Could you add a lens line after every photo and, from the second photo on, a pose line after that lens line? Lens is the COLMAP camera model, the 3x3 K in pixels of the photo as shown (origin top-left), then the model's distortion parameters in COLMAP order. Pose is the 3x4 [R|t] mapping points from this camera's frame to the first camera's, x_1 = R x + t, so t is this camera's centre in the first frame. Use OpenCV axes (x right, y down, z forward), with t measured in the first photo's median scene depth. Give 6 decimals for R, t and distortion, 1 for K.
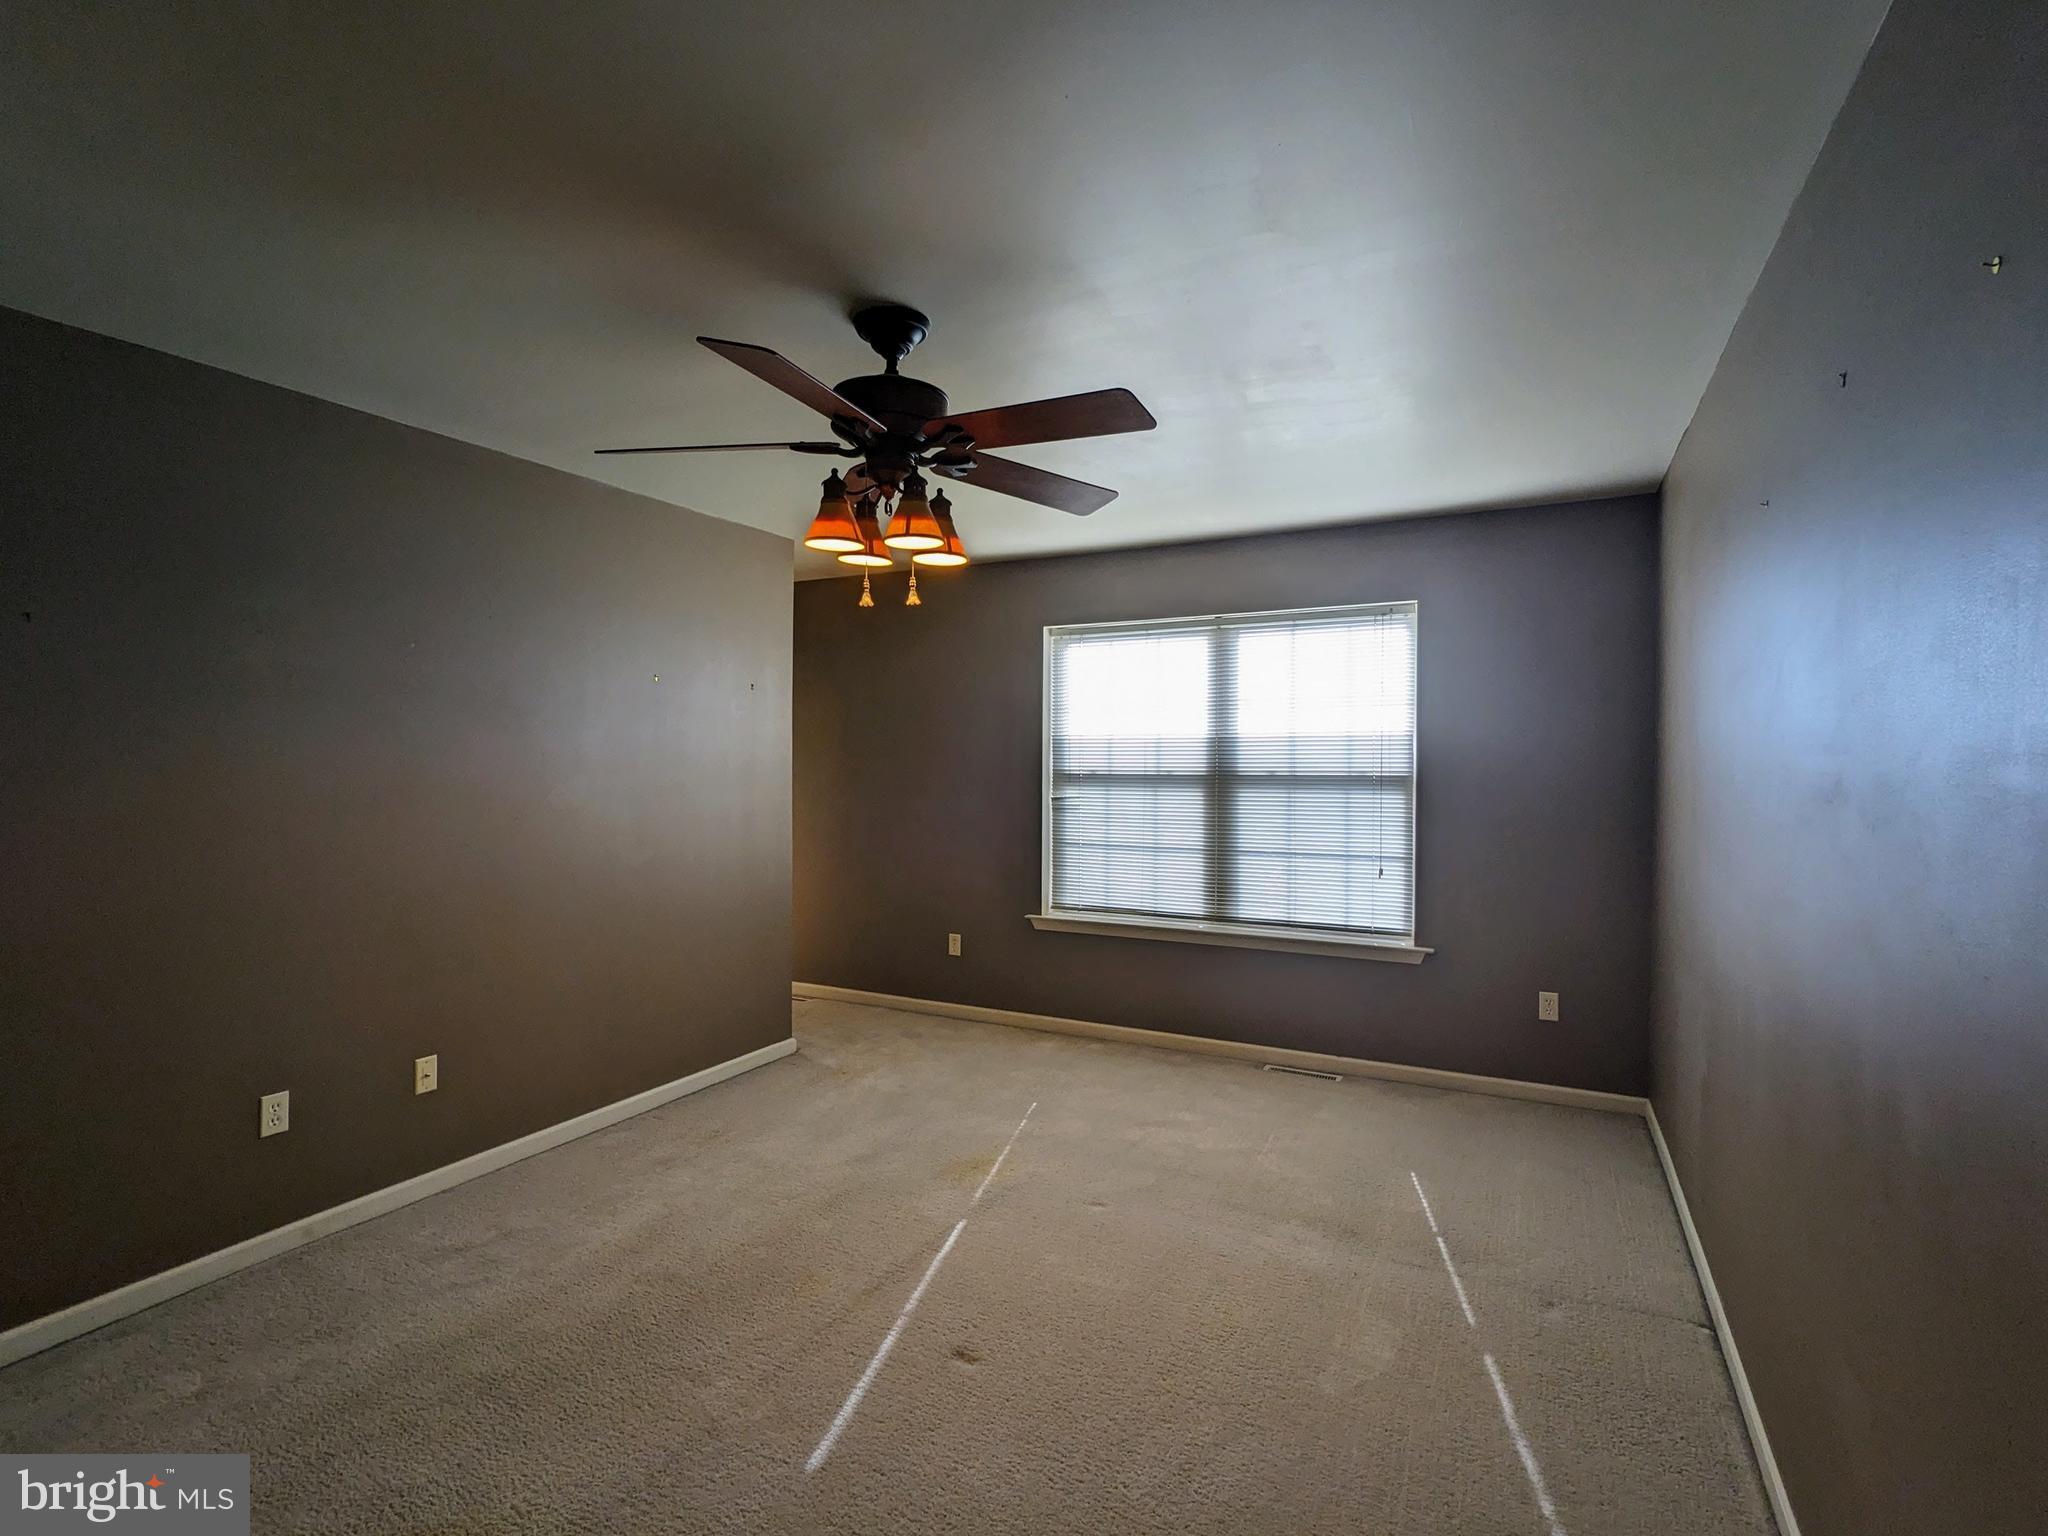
lens RADIAL K [[983.8, 0, 1027.6], [0, 983.8, 770.4], [0, 0, 1]] dist [-0.001426, 0.001950]
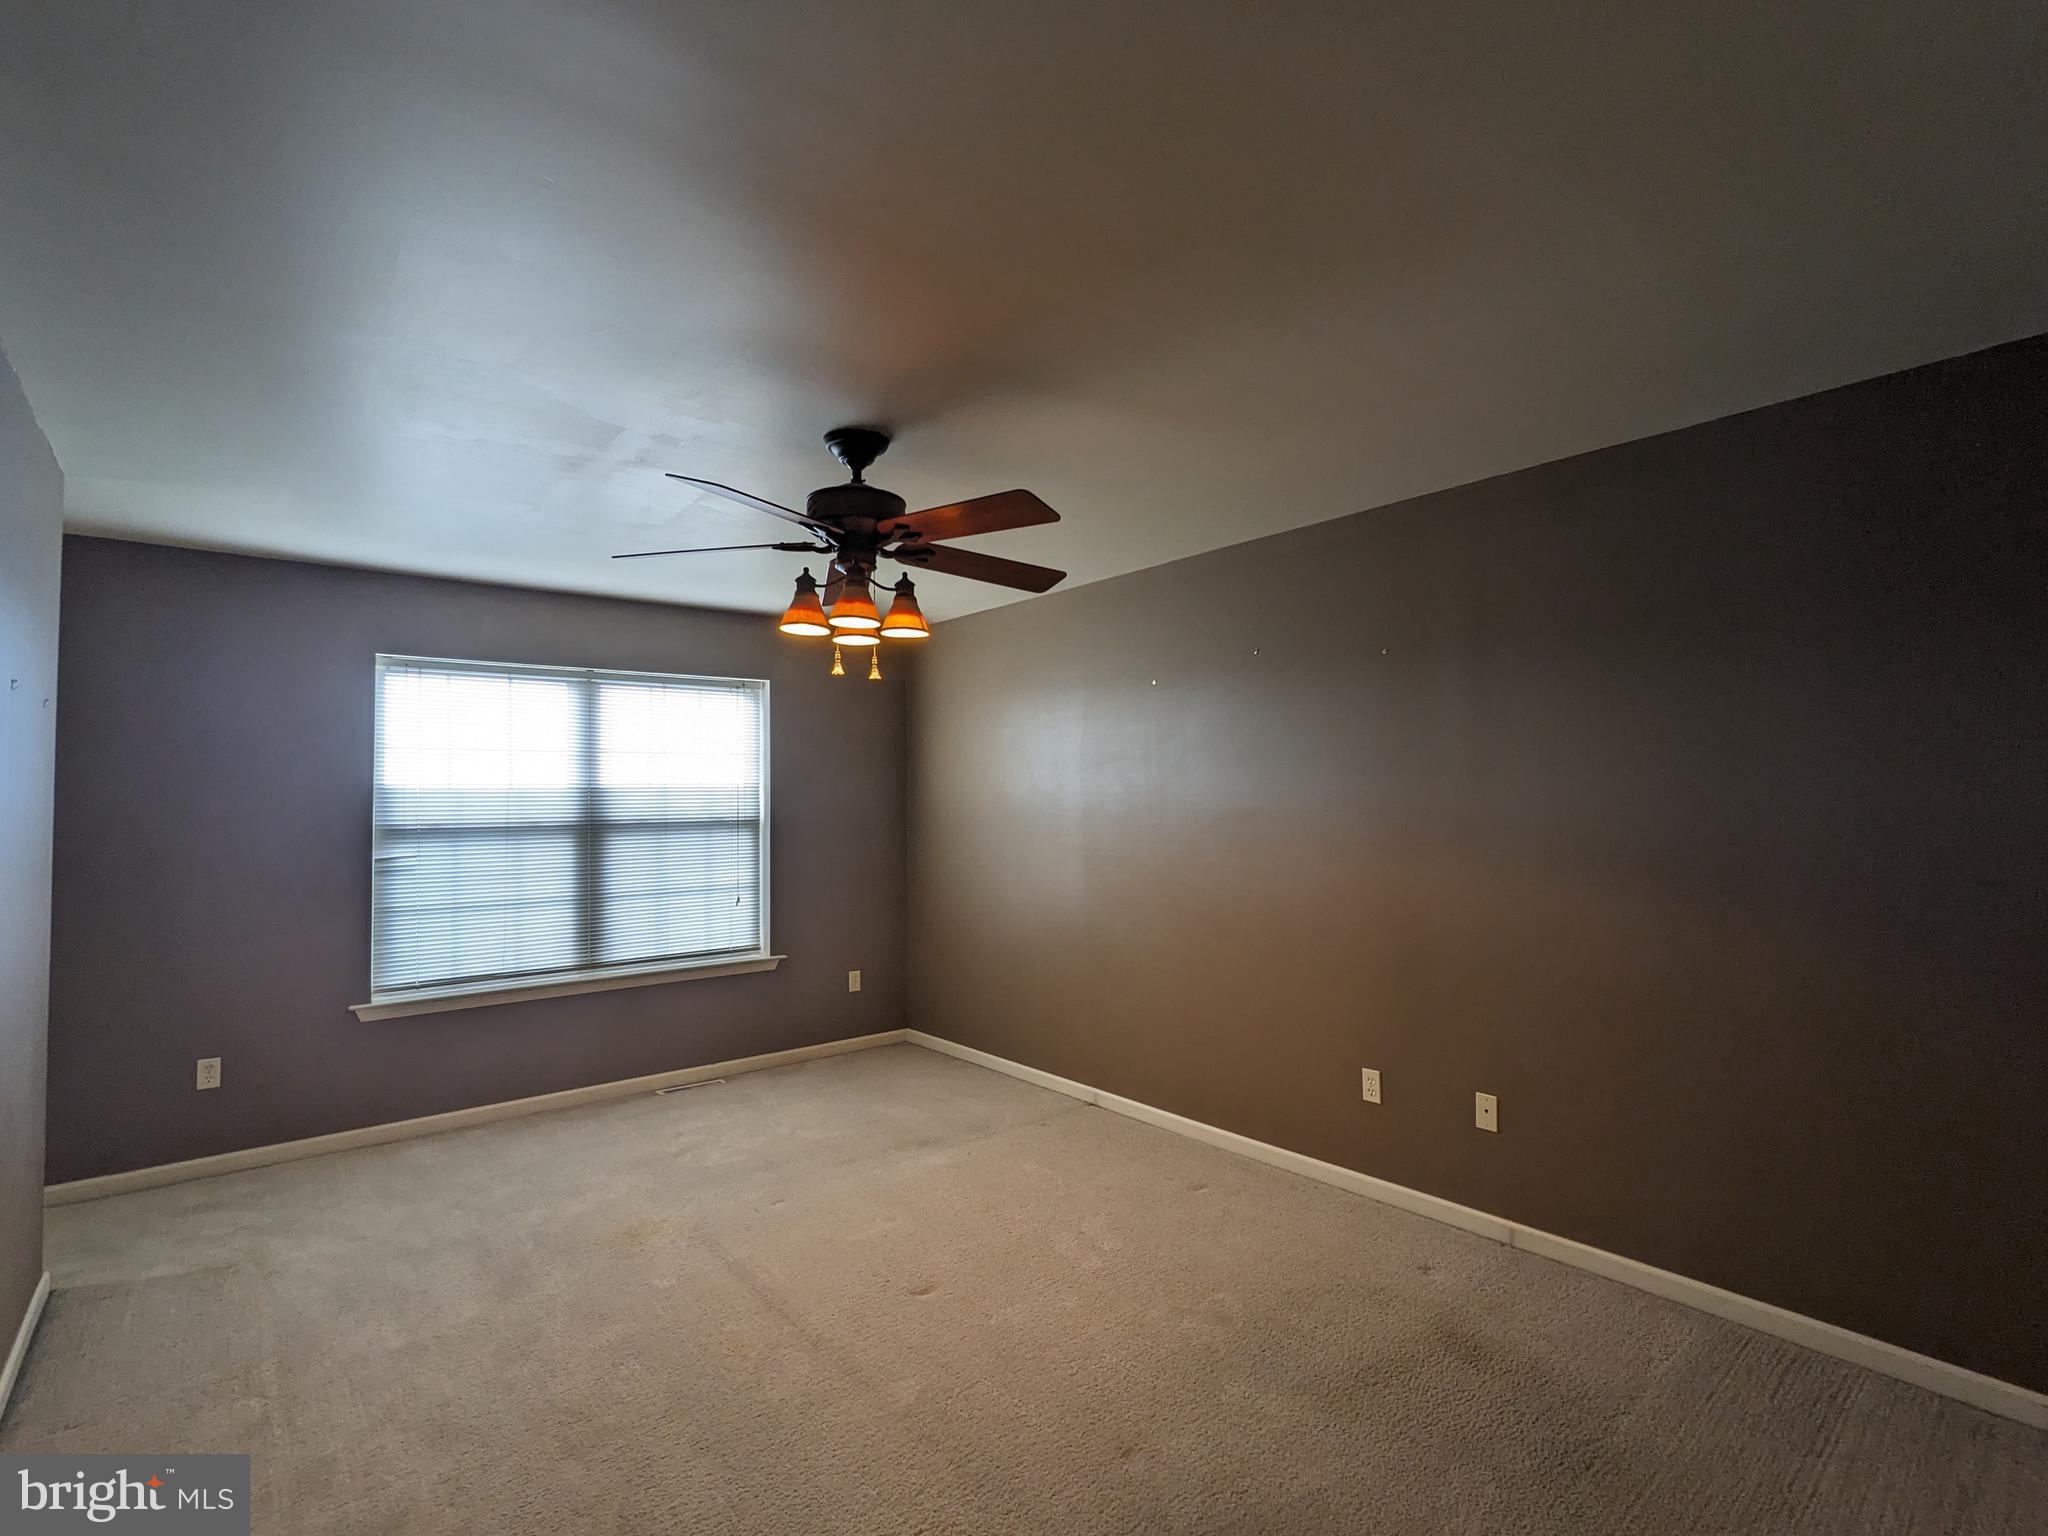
lens RADIAL K [[983.8, 0, 1027.6], [0, 983.8, 770.4], [0, 0, 1]] dist [-0.001426, 0.001950]
pose [[0.397463, 0.019767, 0.917405, -0.564026], [0.023751, 0.999211, -0.031820, -0.007957], [-0.917311, 0.034437, 0.396680, 0.177791]]
